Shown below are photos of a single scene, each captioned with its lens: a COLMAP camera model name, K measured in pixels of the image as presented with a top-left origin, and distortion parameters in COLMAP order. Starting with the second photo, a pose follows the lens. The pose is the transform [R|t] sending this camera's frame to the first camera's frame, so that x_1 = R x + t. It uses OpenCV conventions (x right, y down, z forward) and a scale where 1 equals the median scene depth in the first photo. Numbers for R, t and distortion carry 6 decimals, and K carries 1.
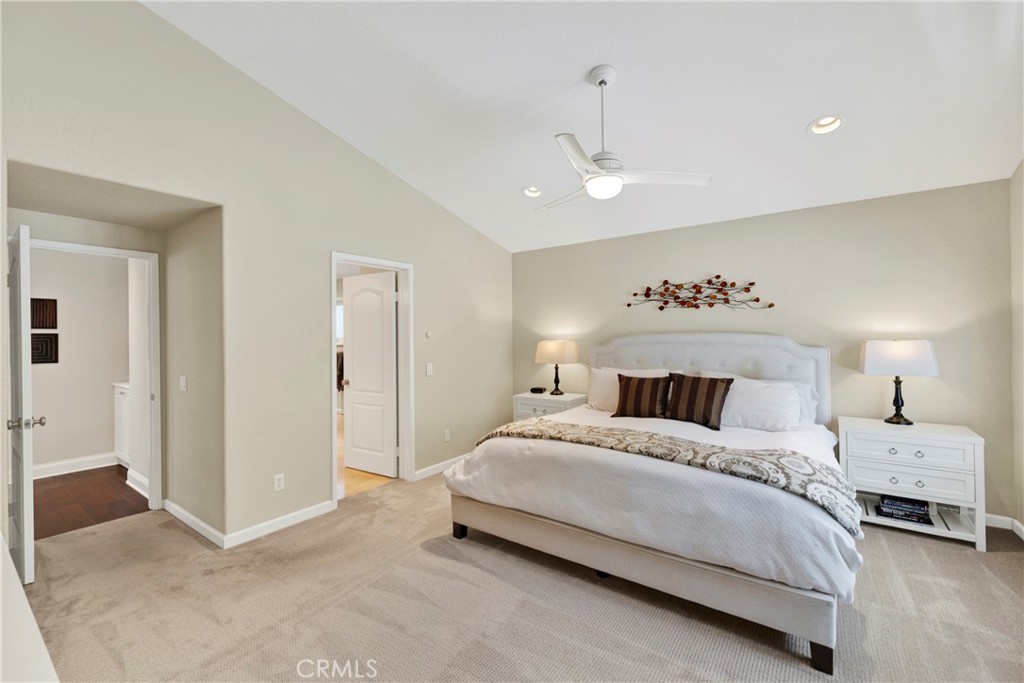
lens RADIAL K [[425.9, 0, 509.4], [0, 425.9, 334.8], [0, 0, 1]] dist [-0.000132, 0.000312]
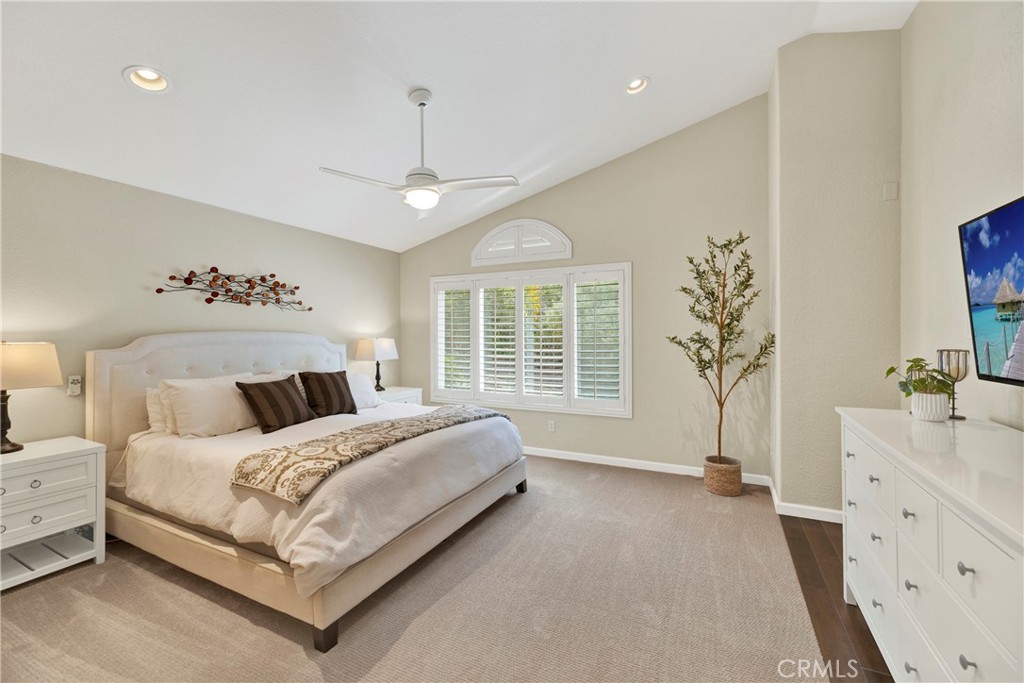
lens RADIAL K [[425.9, 0, 508.3], [0, 425.9, 338.0], [0, 0, 1]] dist [-0.000132, 0.000312]
pose [[-0.158557, 0.004780, 0.987338, -0.576742], [0.008343, 0.999959, -0.003501, 0.017327], [-0.987315, 0.007683, -0.158591, 0.616082]]
